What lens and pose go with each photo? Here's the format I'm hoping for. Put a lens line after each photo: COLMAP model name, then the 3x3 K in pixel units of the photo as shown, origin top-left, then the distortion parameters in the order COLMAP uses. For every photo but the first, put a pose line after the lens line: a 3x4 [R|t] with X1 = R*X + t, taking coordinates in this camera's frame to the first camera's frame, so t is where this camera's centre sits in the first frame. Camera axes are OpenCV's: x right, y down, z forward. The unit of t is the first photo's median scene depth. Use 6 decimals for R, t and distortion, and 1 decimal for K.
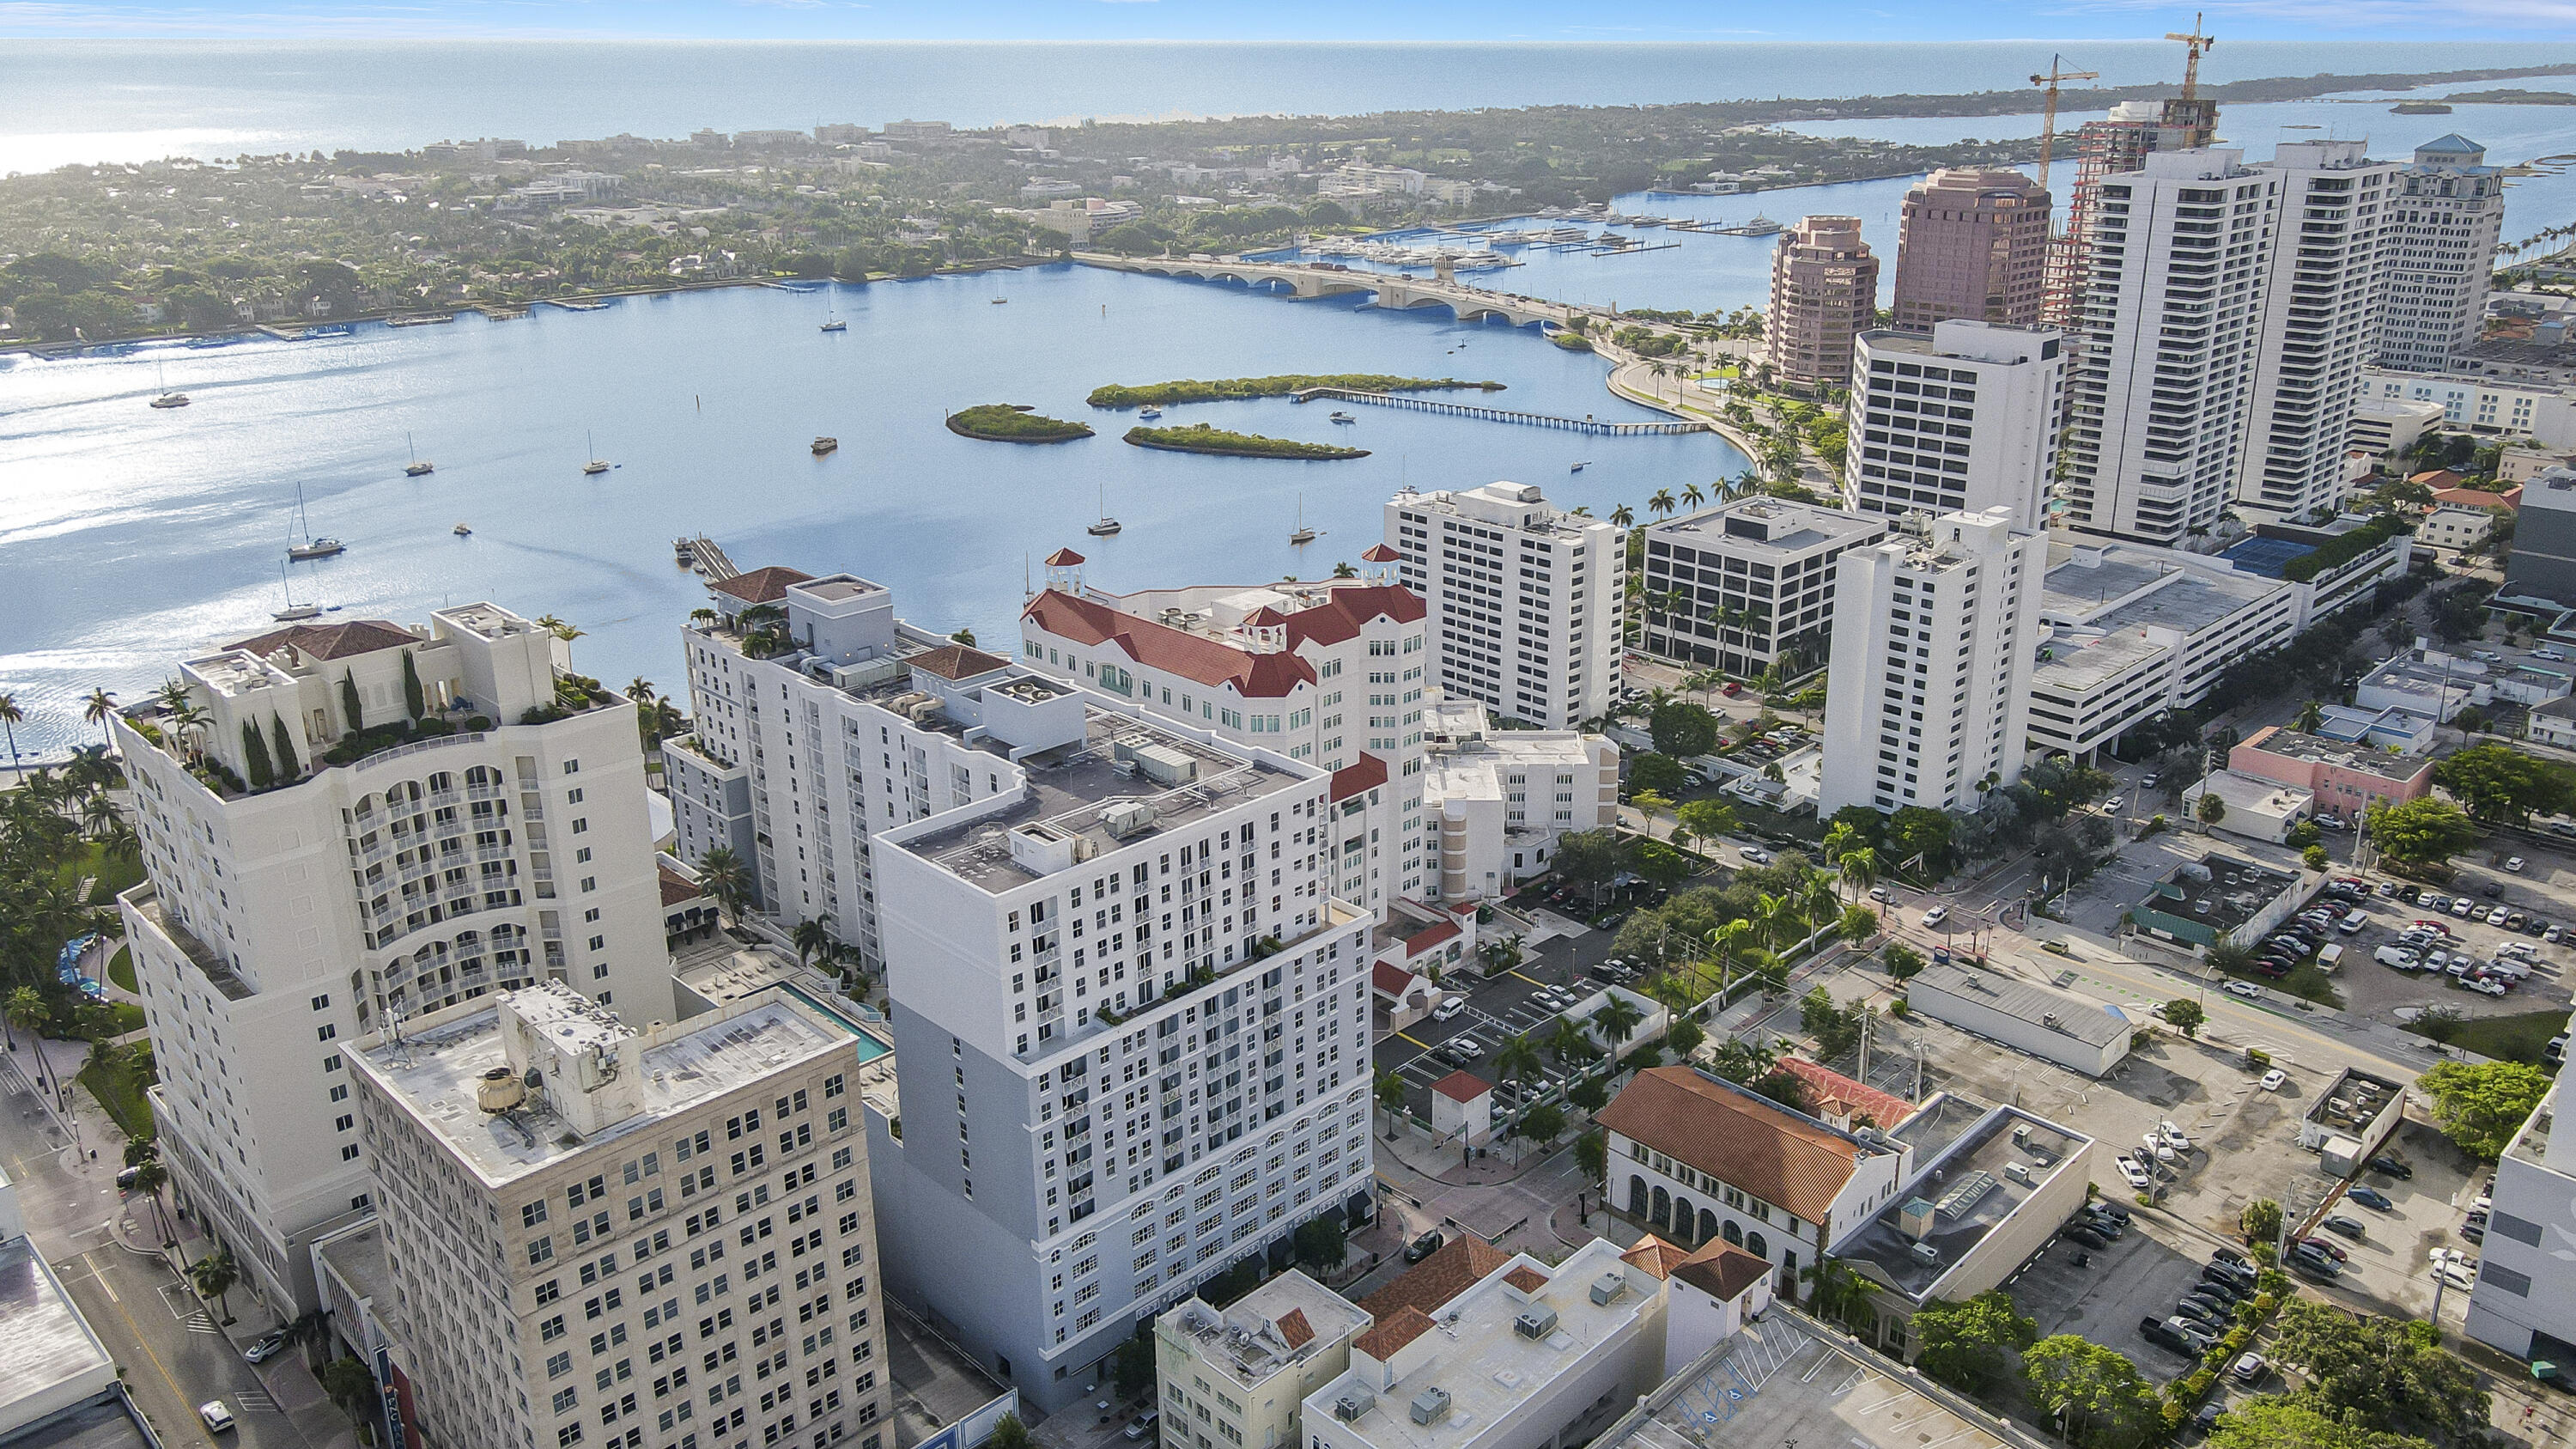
lens RADIAL K [[2034.5, 0, 1335.2], [0, 2034.5, 619.7], [0, 0, 1]] dist [0.027450, 0.002451]
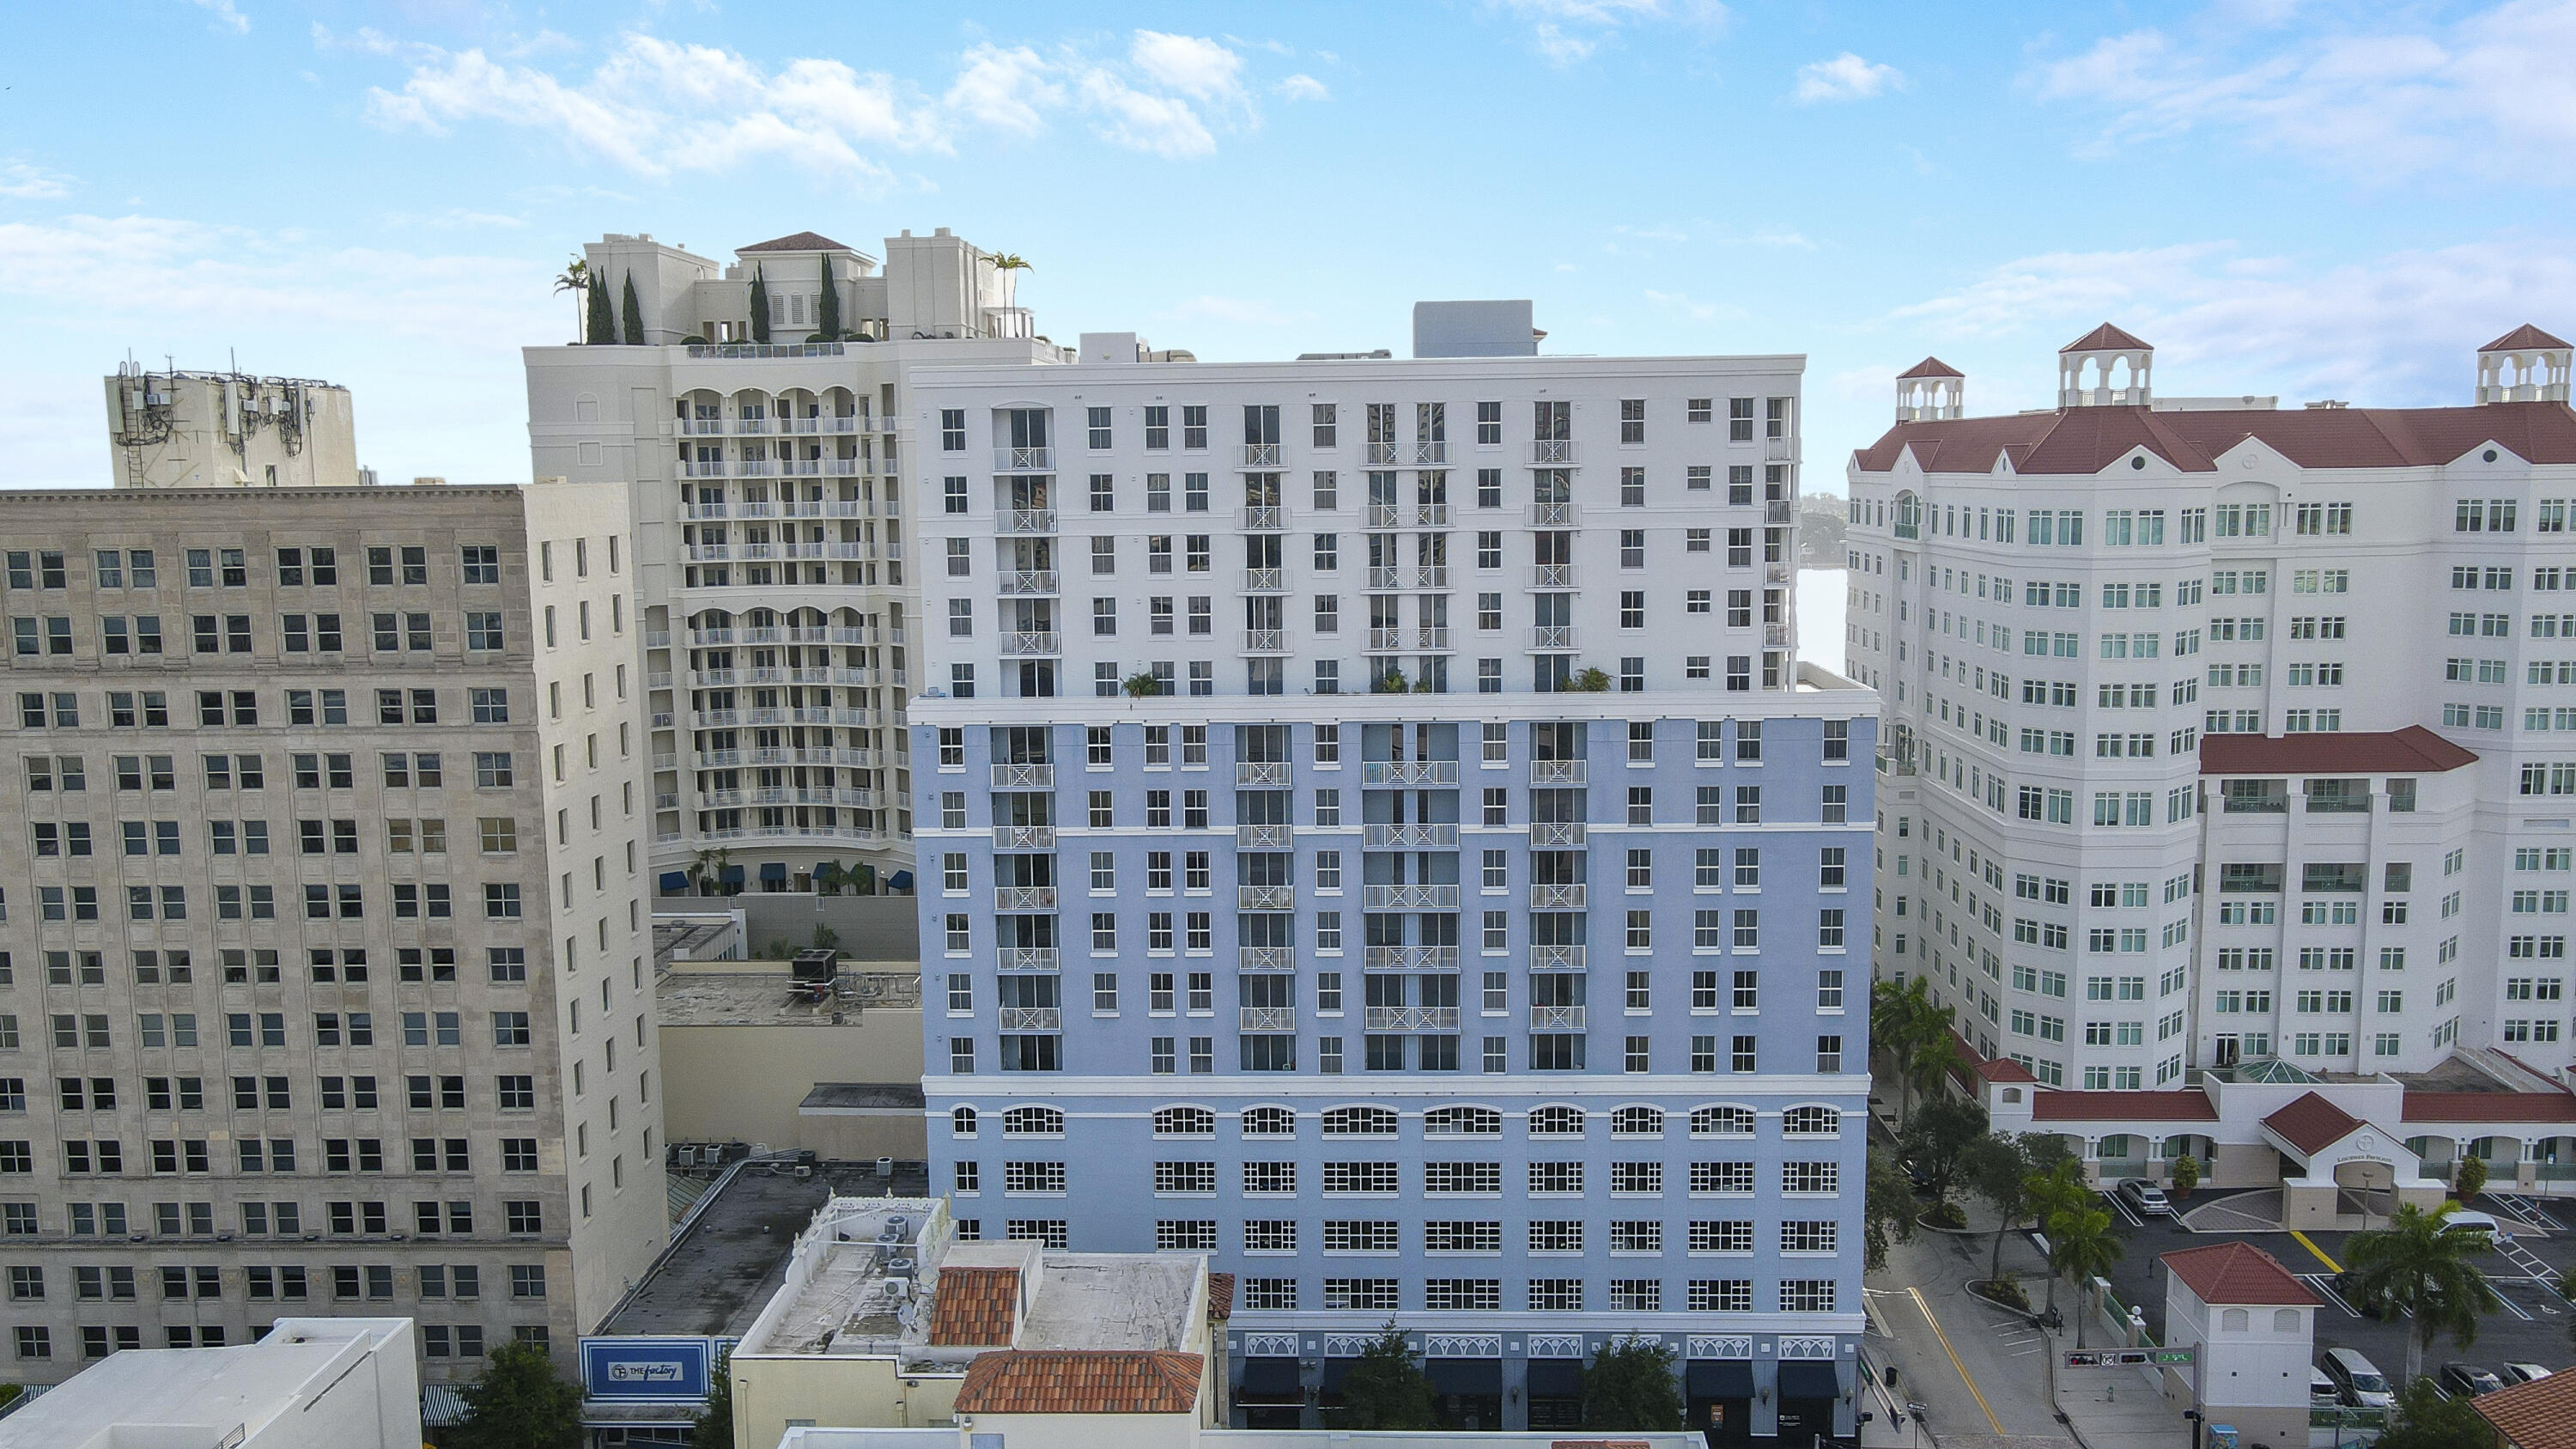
lens RADIAL K [[1923.6, 0, 1298.7], [0, 1923.6, 735.6], [0, 0, 1]] dist [0.026509, 0.006093]
pose [[0.666272, 0.086304, -0.740697, 0.247733], [-0.205454, 0.976082, -0.071079, 0.212607], [0.716847, 0.199537, 0.668068, 0.647637]]
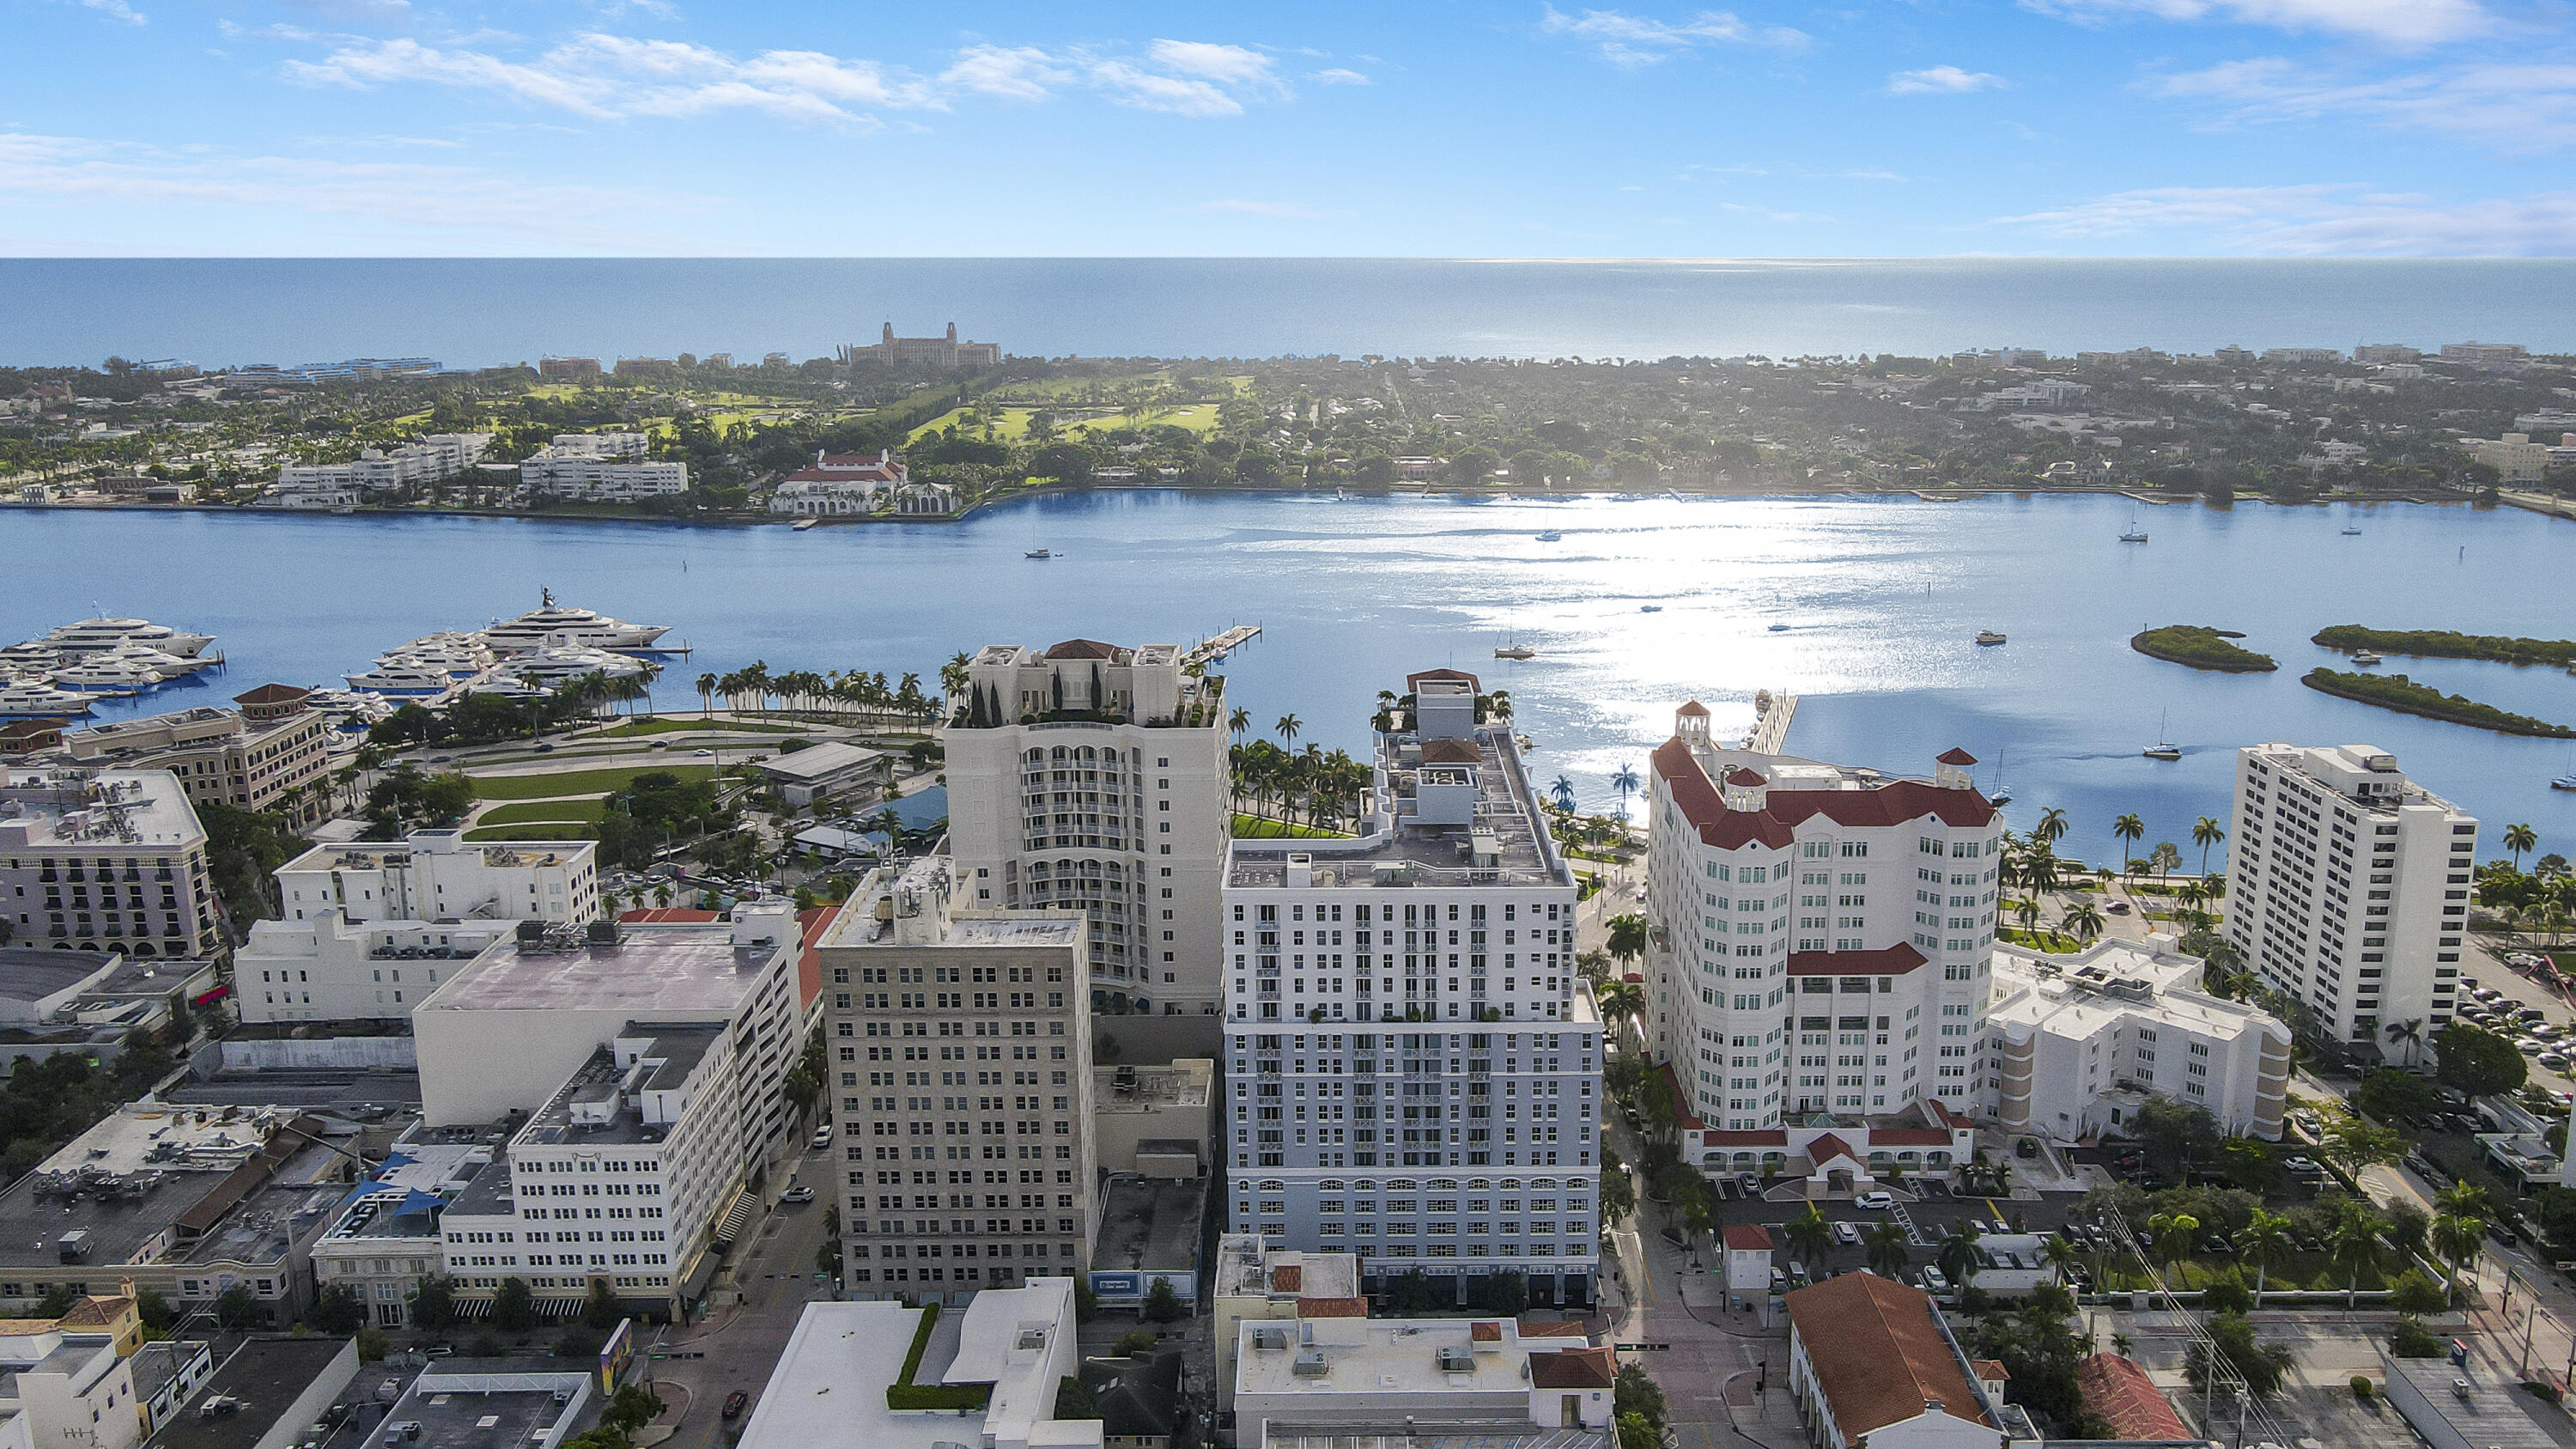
lens RADIAL K [[2034.5, 0, 1335.2], [0, 2034.5, 619.7], [0, 0, 1]] dist [0.027450, 0.002451]
pose [[0.698552, 0.133893, -0.702921, 0.693441], [-0.203138, 0.979029, -0.015389, -0.027940], [0.686120, 0.153540, 0.711101, 0.059077]]
